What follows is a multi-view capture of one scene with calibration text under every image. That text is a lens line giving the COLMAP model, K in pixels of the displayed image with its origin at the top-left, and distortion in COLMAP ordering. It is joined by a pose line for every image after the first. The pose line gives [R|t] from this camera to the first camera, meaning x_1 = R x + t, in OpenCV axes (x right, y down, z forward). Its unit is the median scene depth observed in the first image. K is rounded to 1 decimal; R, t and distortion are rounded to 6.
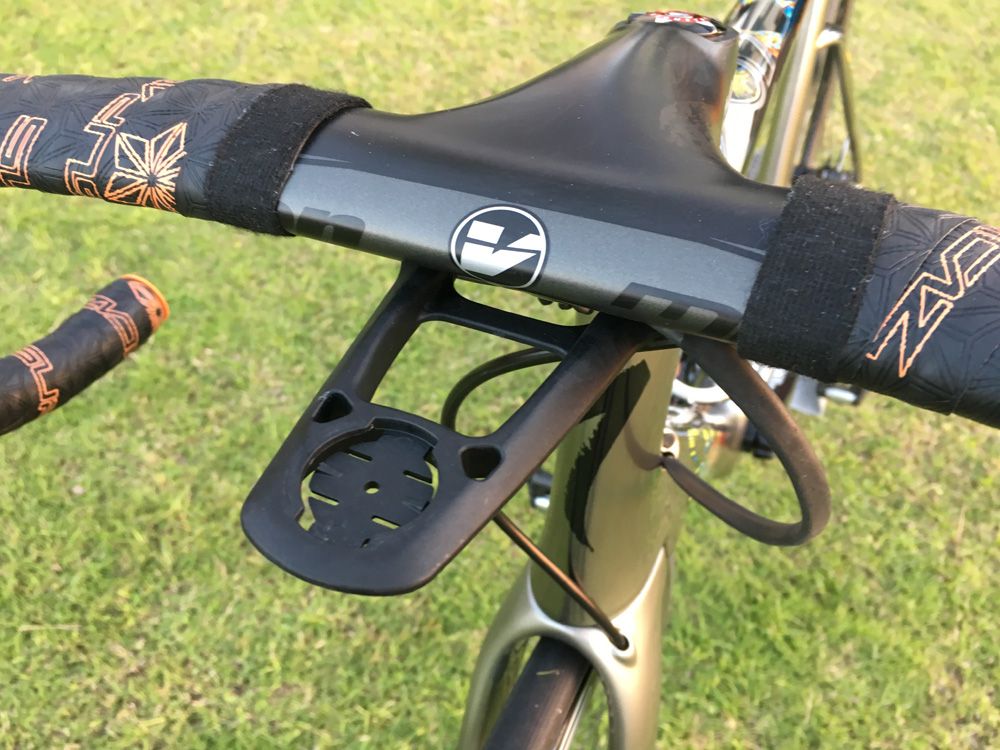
lens RADIAL K [[855.6, 0, 487.5], [0, 855.6, 391.5], [0, 0, 1]] dist [0.102532, -0.173807]
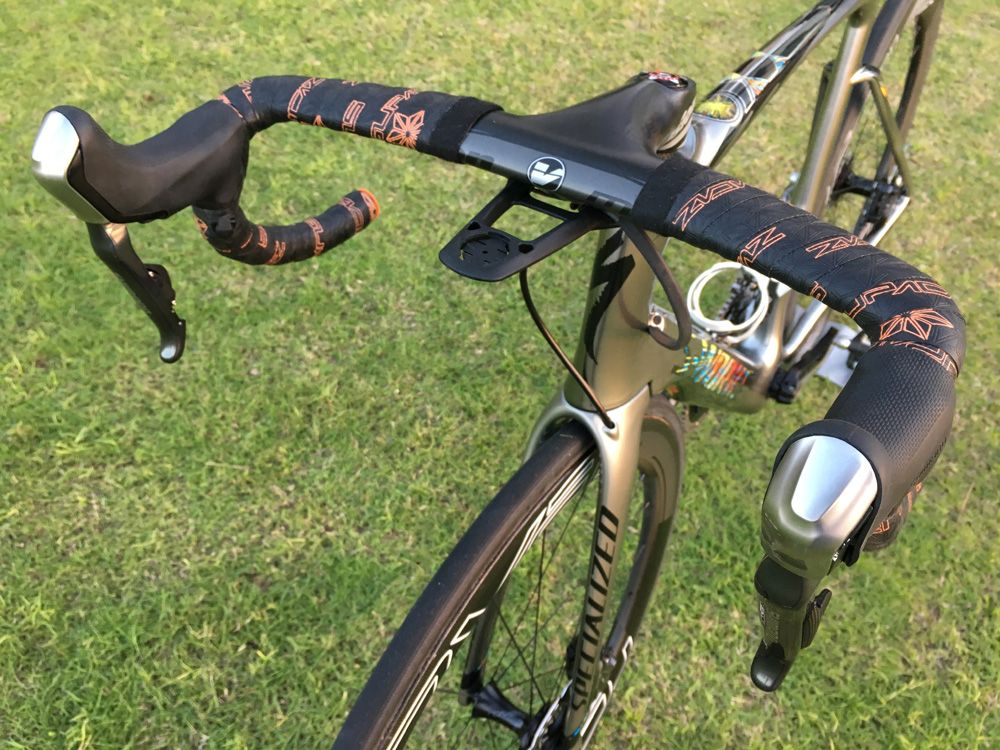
lens RADIAL K [[849.1, 0, 506.2], [0, 849.1, 396.1], [0, 0, 1]] dist [0.080116, -0.120642]
pose [[0.987269, 0.122443, -0.101527, 0.039797], [-0.120196, 0.992356, 0.027979, 0.072805], [0.104176, -0.015420, 0.994439, -0.258135]]
